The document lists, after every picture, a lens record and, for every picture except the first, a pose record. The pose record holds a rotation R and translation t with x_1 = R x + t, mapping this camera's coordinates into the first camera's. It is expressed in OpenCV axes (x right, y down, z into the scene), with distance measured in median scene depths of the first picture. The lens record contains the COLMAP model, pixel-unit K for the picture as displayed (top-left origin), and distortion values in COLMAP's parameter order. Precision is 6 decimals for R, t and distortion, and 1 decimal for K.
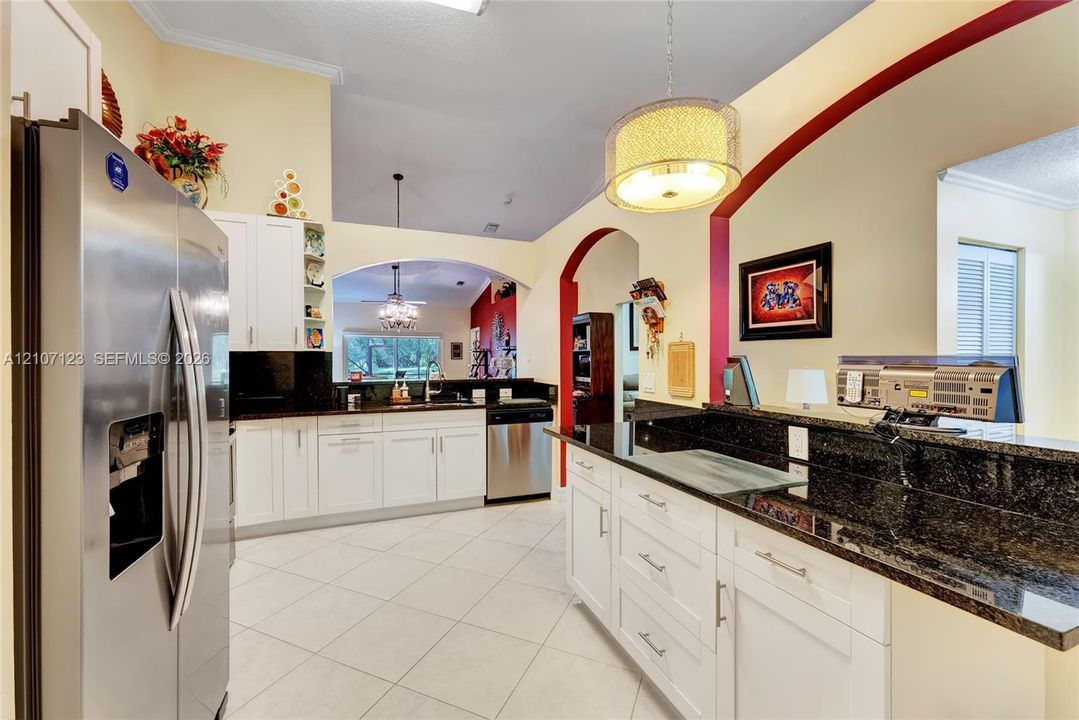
lens RADIAL K [[437.6, 0, 550.9], [0, 437.6, 356.3], [0, 0, 1]] dist [0.000004, -0.000333]
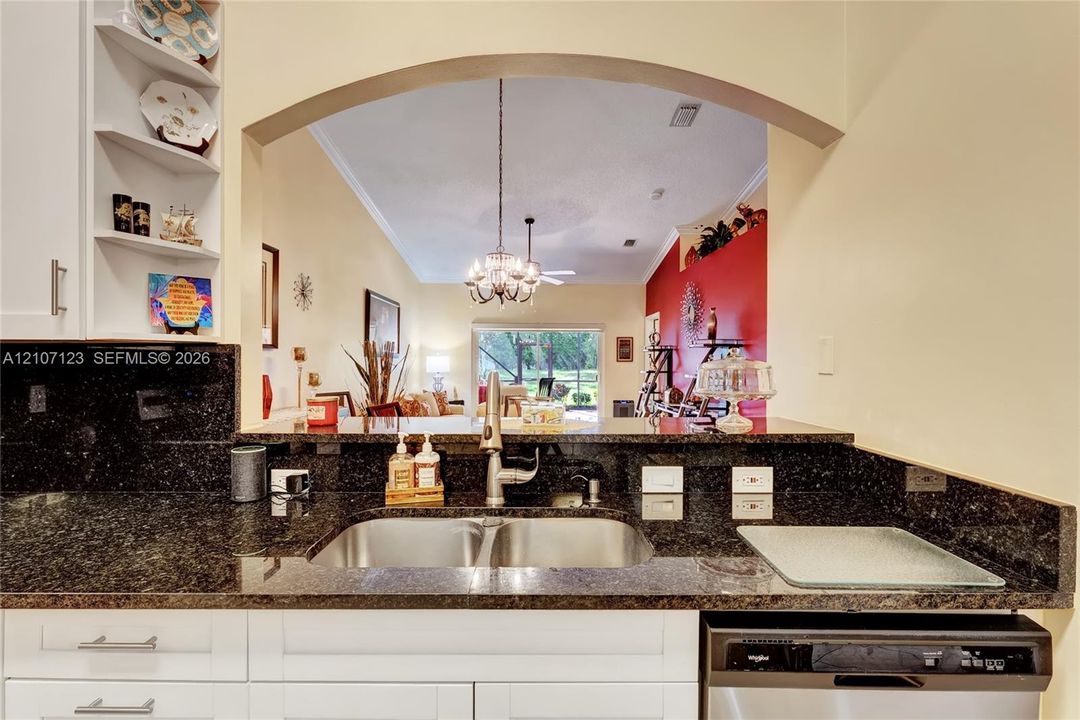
lens RADIAL K [[480.5, 0, 549.1], [0, 480.5, 357.7], [0, 0, 1]] dist [-0.001736, 0.000104]
pose [[0.927559, 0.007620, -0.373600, -0.059814], [-0.007125, 0.999971, 0.002704, -0.000921], [0.373610, 0.000154, 0.927586, 0.346994]]
